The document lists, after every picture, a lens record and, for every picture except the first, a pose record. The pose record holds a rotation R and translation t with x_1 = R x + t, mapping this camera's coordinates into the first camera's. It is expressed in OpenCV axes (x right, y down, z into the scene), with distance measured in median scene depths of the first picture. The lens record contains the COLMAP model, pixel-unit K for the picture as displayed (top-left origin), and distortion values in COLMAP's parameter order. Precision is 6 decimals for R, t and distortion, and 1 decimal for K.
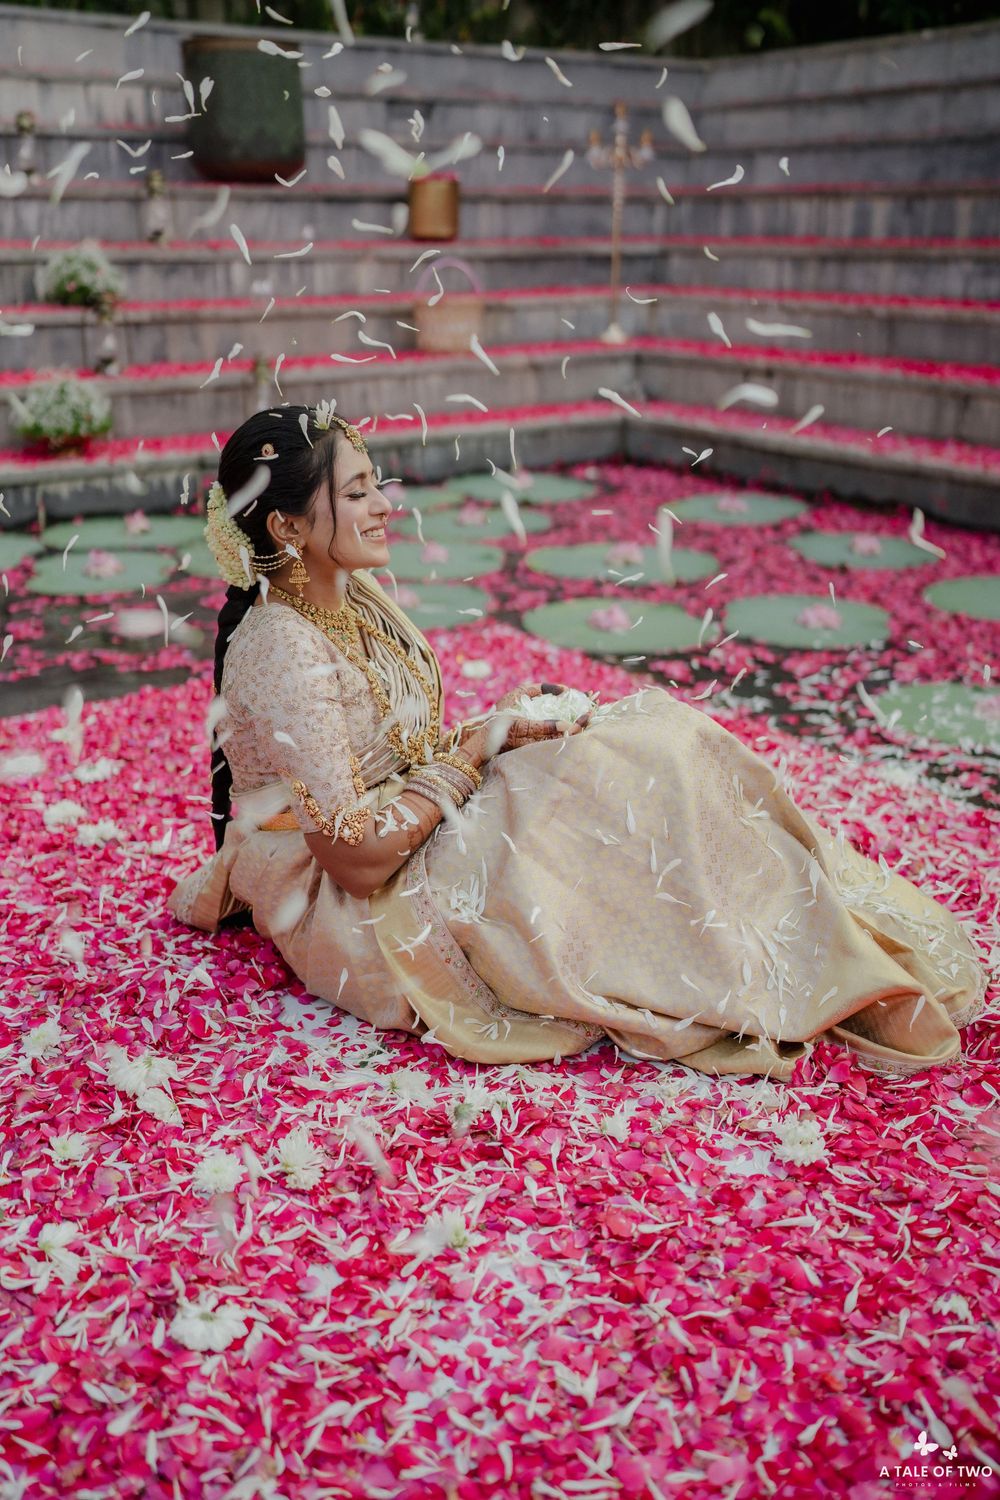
lens RADIAL K [[1516.5, 0, 501.0], [0, 1516.5, 740.2], [0, 0, 1]] dist [0.051884, 0.000000]
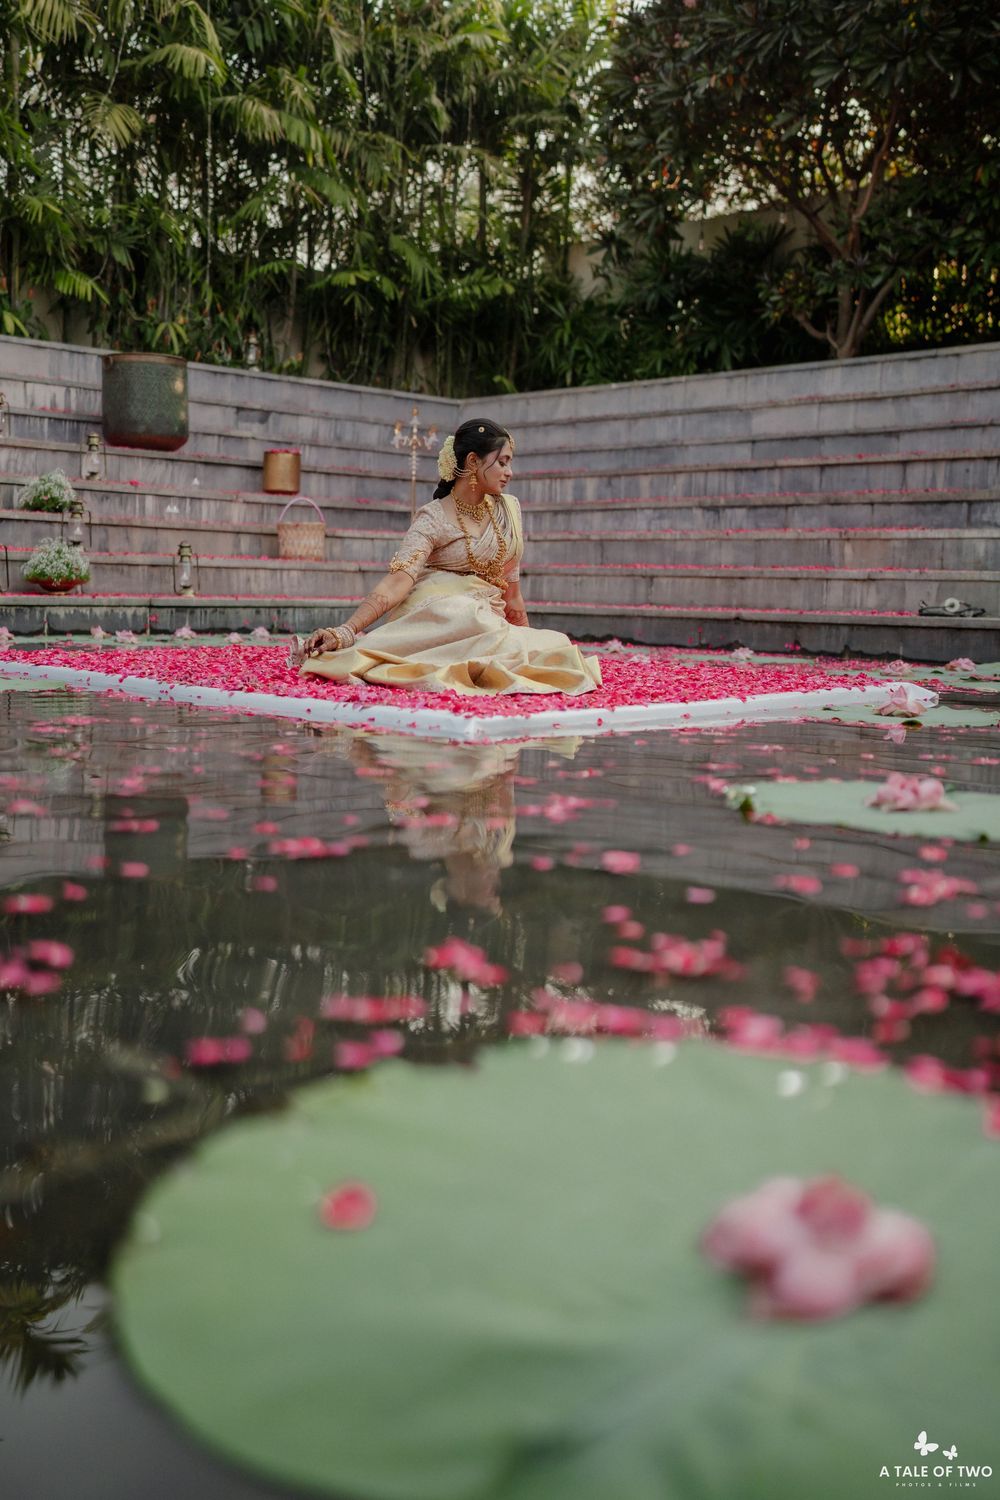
lens RADIAL K [[1536.6, 0, 502.0], [0, 1536.6, 746.0], [0, 0, 1]] dist [0.024161, 0.000000]
pose [[0.983325, 0.008953, 0.181635, -0.110686], [0.032797, 0.973680, -0.225548, 0.246715], [-0.178873, 0.227744, 0.957150, -0.370729]]
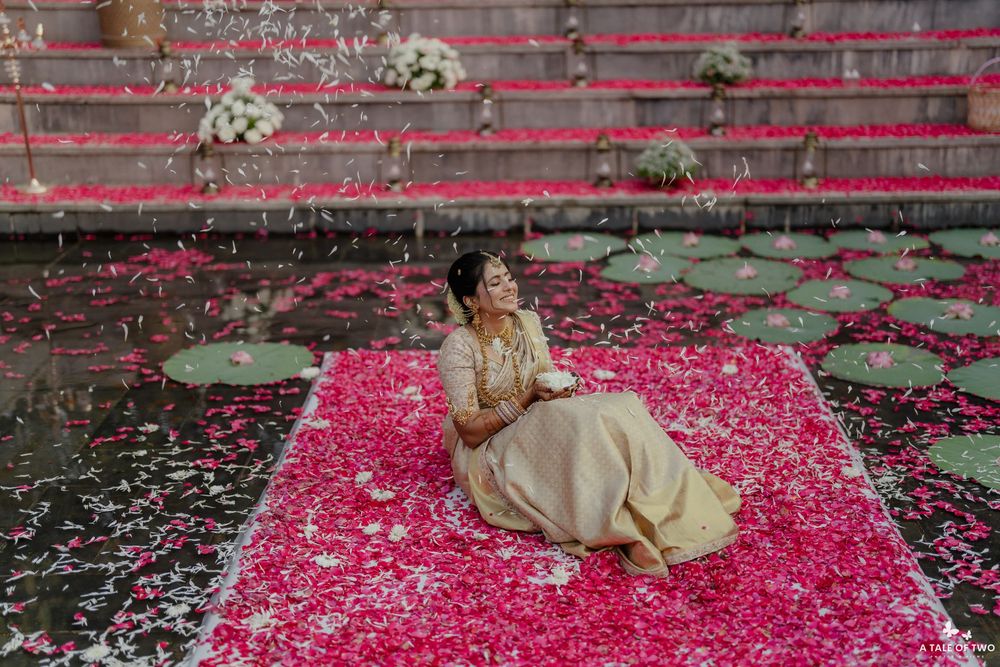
lens RADIAL K [[1456.0, 0, 499.3], [0, 1456.0, 327.4], [0, 0, 1]] dist [0.078479, 0.000000]
pose [[0.818905, 0.165008, -0.549698, 0.344160], [-0.181594, 0.983067, 0.024568, -0.044292], [0.544443, 0.079703, 0.835002, -0.263329]]
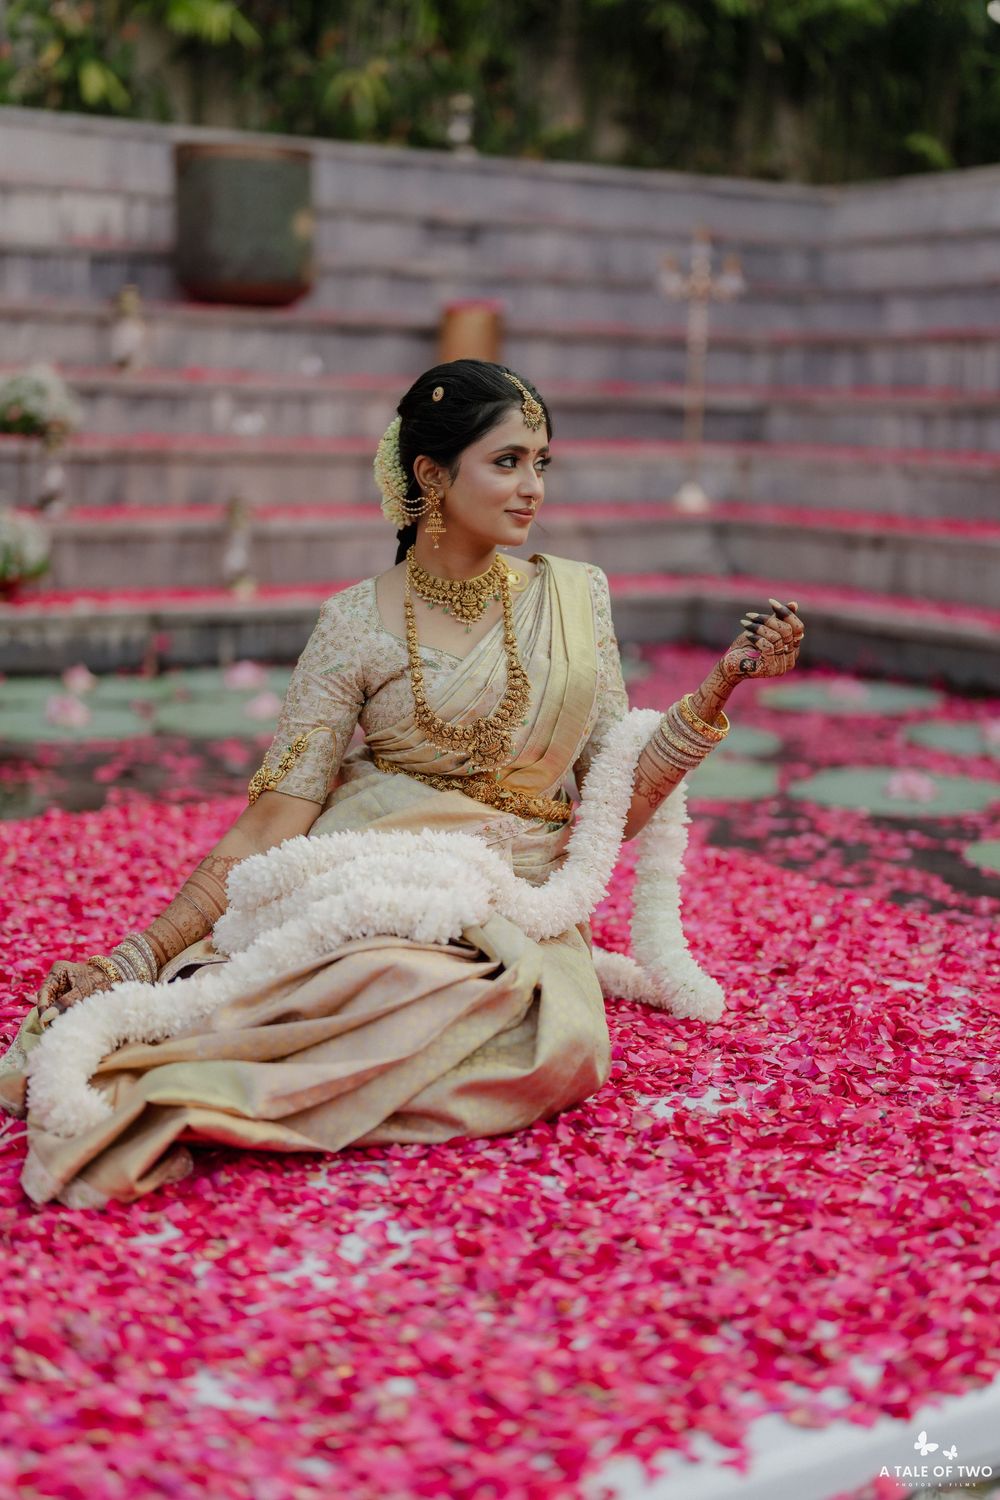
lens RADIAL K [[2184.0, 0, 495.4], [0, 2184.0, 718.9], [0, 0, 1]] dist [0.078479, 0.000000]
pose [[0.998332, 0.034907, -0.045983, 0.030985], [-0.043052, 0.980813, -0.190137, 0.067416], [0.038464, 0.191800, 0.980680, -0.094361]]
